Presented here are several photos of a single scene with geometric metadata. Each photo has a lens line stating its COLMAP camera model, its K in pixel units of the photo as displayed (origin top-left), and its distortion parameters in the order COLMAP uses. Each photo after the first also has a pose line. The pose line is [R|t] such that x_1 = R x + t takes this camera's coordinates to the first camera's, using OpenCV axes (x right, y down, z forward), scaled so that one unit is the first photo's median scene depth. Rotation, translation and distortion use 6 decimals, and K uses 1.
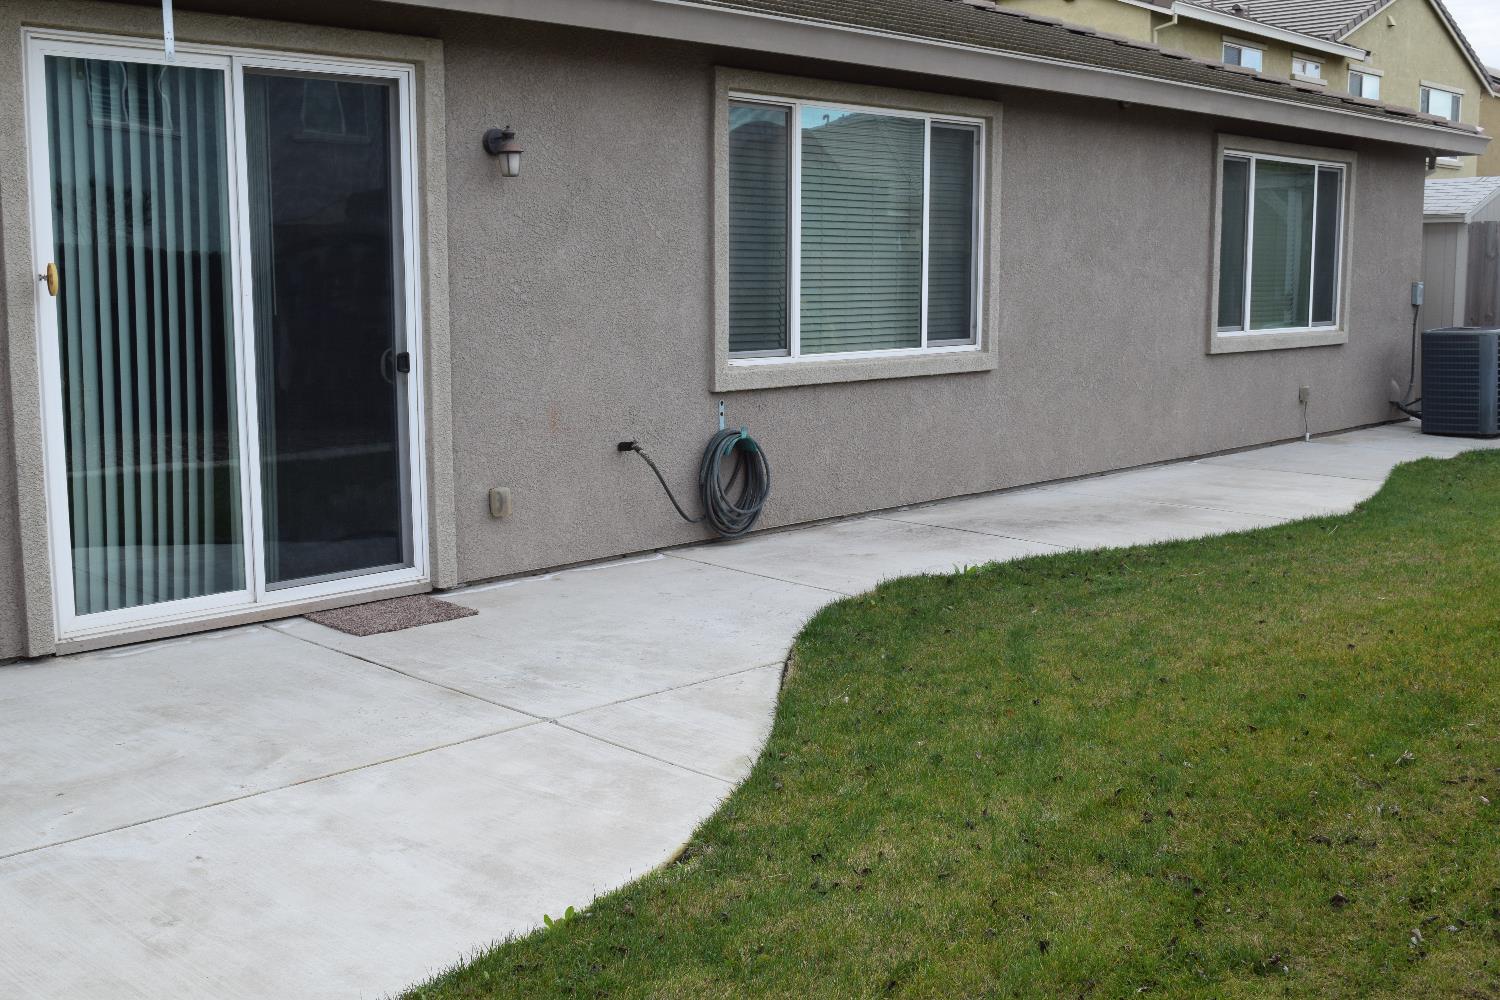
lens RADIAL K [[1592.0, 0, 760.1], [0, 1592.0, 503.5], [0, 0, 1]] dist [-0.042770, 0.000000]
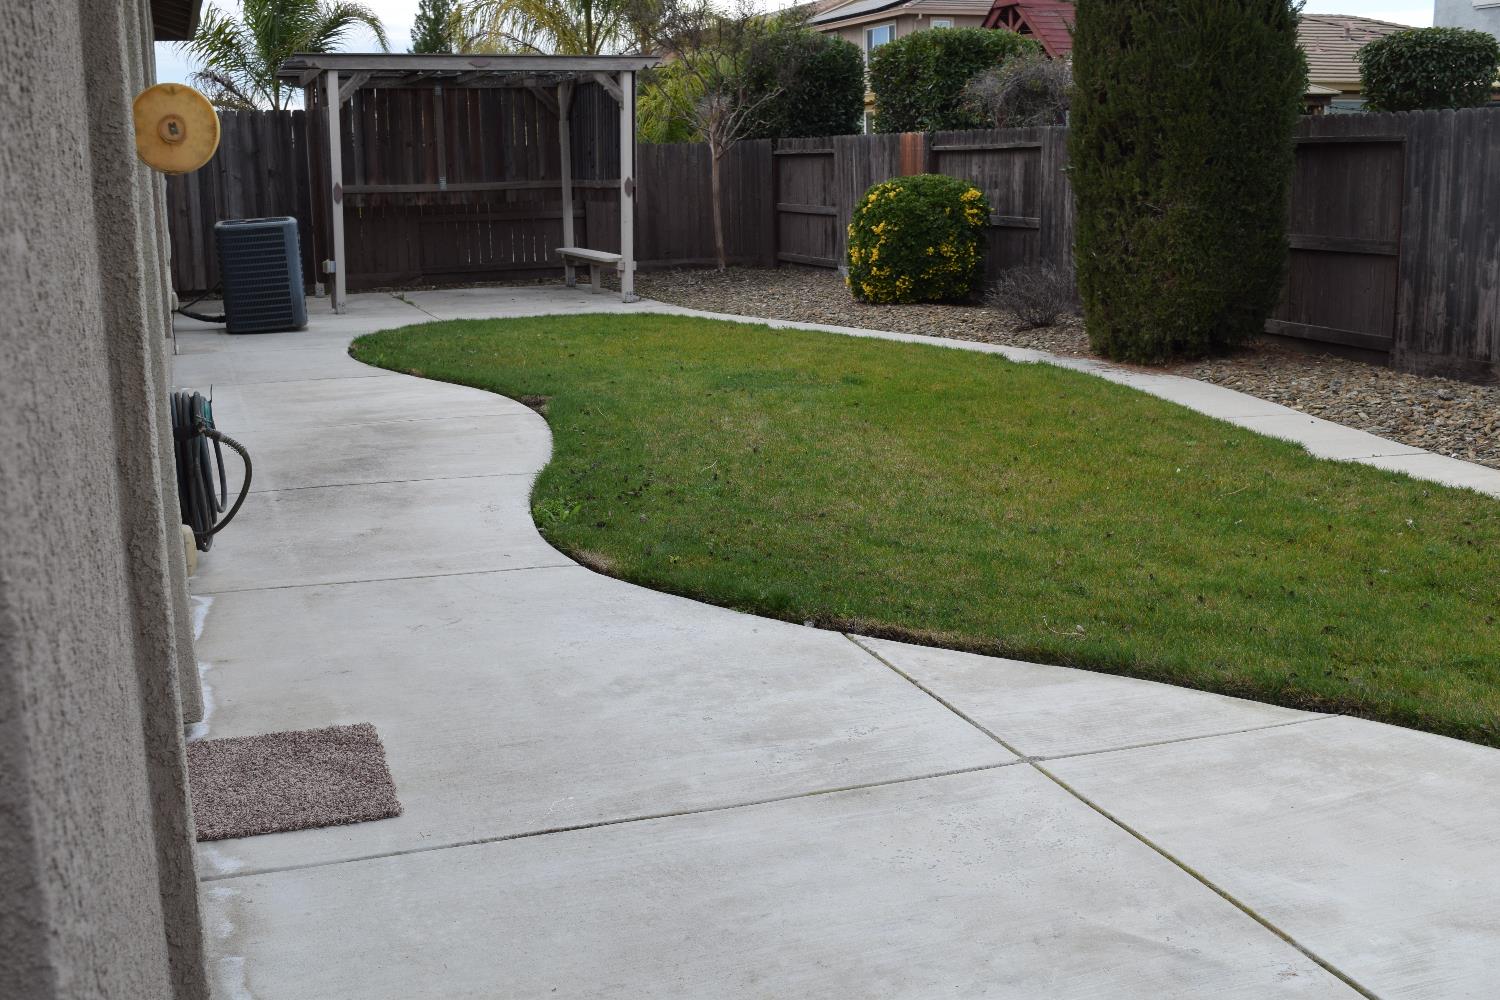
lens RADIAL K [[1592.0, 0, 749.1], [0, 1592.0, 499.7], [0, 0, 1]] dist [-0.042770, 0.000000]
pose [[0.423141, -0.189810, 0.885959, -0.789043], [0.143195, 0.979532, 0.141466, -0.094675], [-0.894677, 0.067004, 0.441660, 0.792461]]
